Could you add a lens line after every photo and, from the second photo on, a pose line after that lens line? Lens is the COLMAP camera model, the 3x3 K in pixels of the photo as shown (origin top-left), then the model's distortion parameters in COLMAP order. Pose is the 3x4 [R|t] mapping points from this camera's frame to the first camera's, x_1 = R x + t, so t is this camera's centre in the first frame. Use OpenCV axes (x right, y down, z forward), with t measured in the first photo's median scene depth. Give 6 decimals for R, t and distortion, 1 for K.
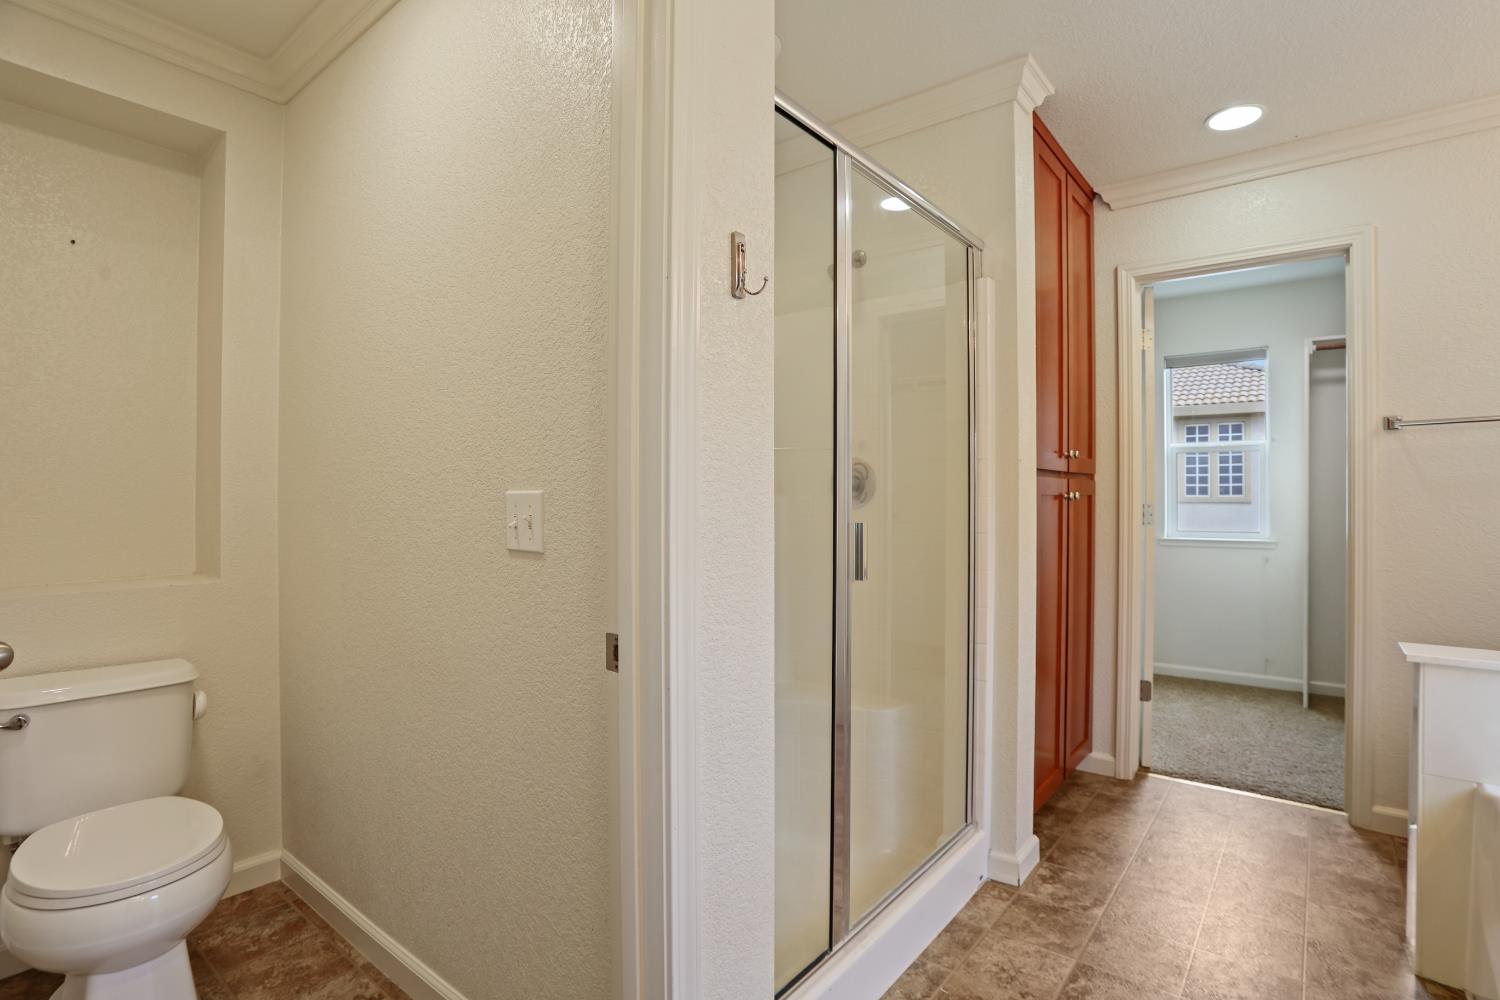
lens RADIAL K [[728.7, 0, 756.7], [0, 728.7, 487.9], [0, 0, 1]] dist [-0.074352, 0.029447]
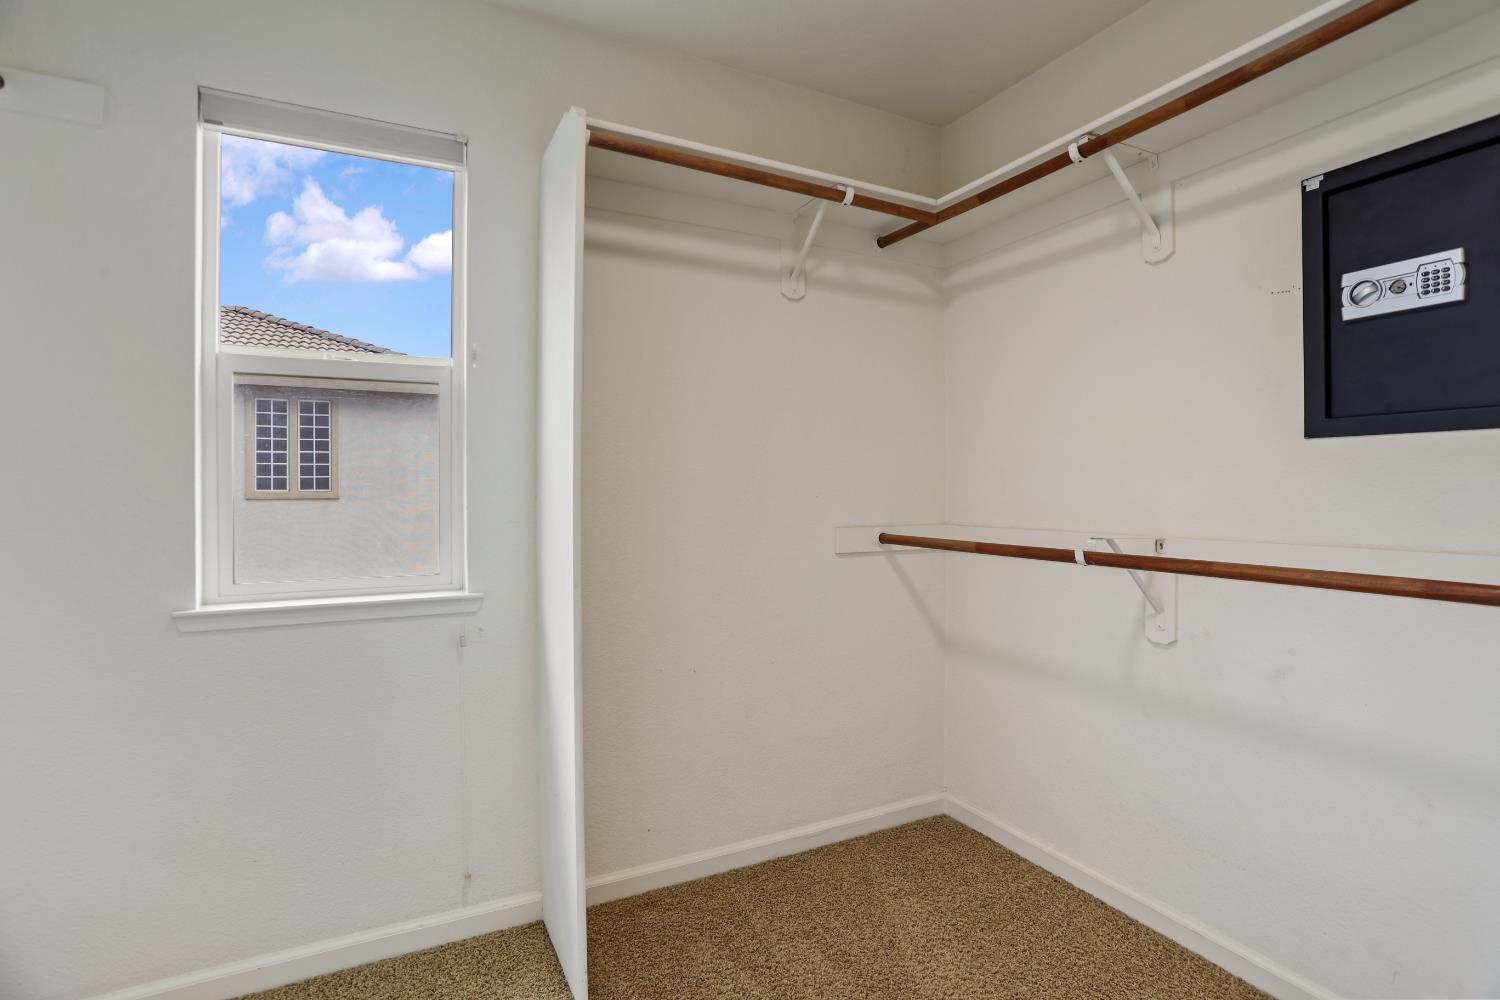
lens RADIAL K [[728.7, 0, 756.7], [0, 728.7, 487.9], [0, 0, 1]] dist [-0.074352, 0.029447]
pose [[0.400445, -0.003216, 0.916315, 0.129180], [-0.003104, 0.999983, 0.004867, 0.002842], [-0.916315, -0.004793, 0.400429, 0.215313]]
